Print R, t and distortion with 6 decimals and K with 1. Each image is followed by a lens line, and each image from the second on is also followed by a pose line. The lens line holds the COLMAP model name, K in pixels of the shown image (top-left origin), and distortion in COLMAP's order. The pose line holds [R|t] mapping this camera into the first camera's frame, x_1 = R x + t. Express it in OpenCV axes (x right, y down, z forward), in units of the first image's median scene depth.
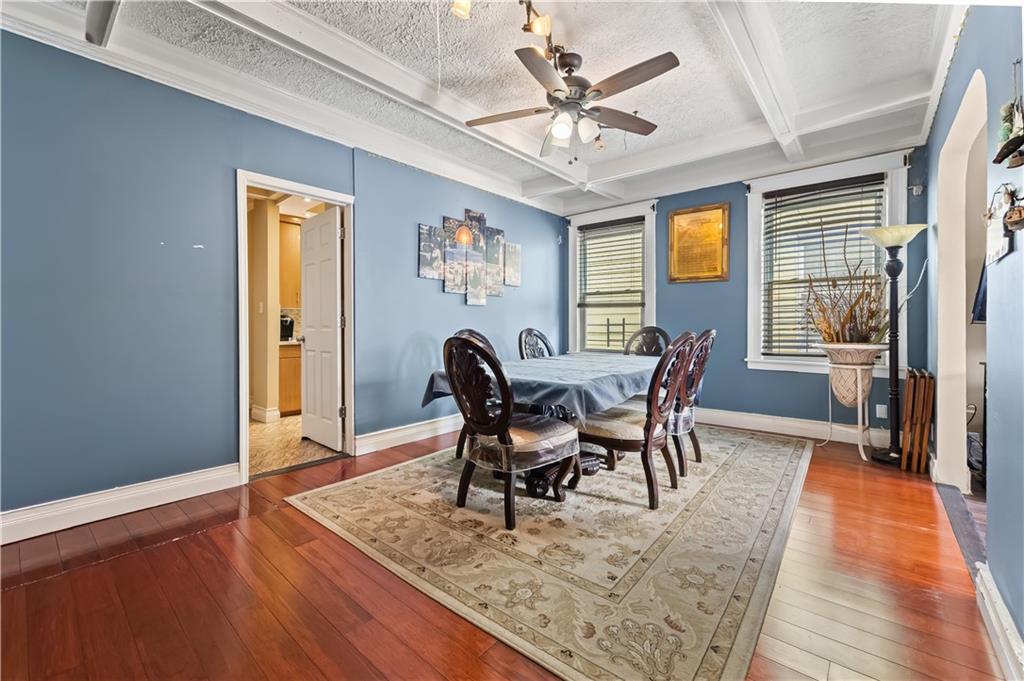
lens RADIAL K [[411.8, 0, 512.5], [0, 411.8, 331.5], [0, 0, 1]] dist [0.001527, 0.000115]
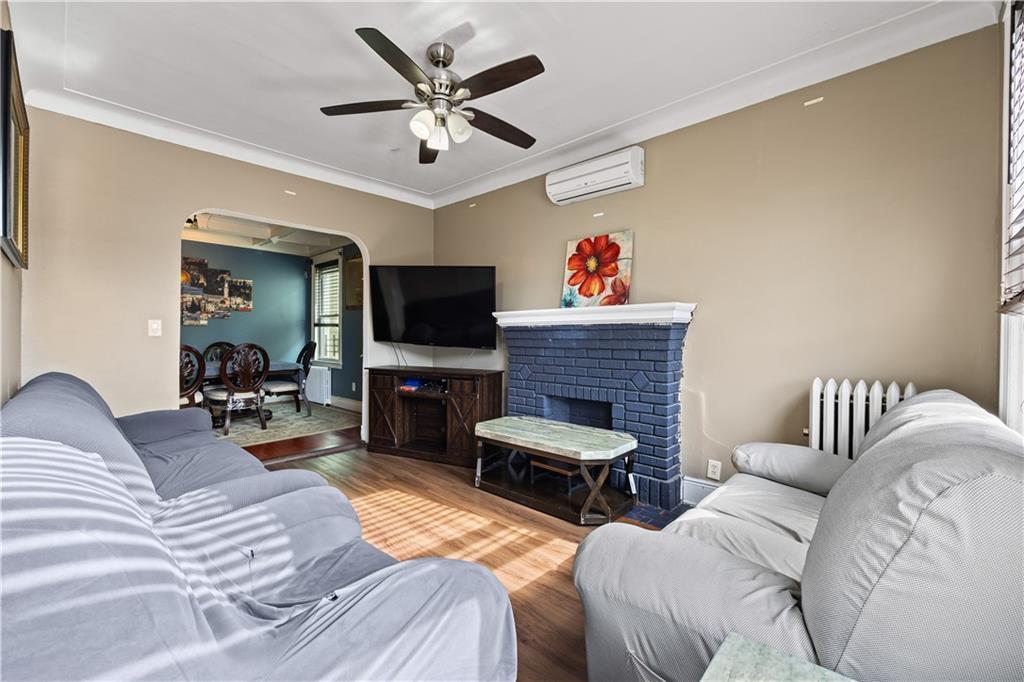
lens RADIAL K [[411.8, 0, 512.6], [0, 411.8, 340.6], [0, 0, 1]] dist [0.001527, 0.000115]
pose [[0.999184, 0.008064, -0.039573, 0.955735], [-0.008532, 0.999895, -0.011690, -0.003675], [0.039474, 0.012018, 0.999148, -0.326500]]
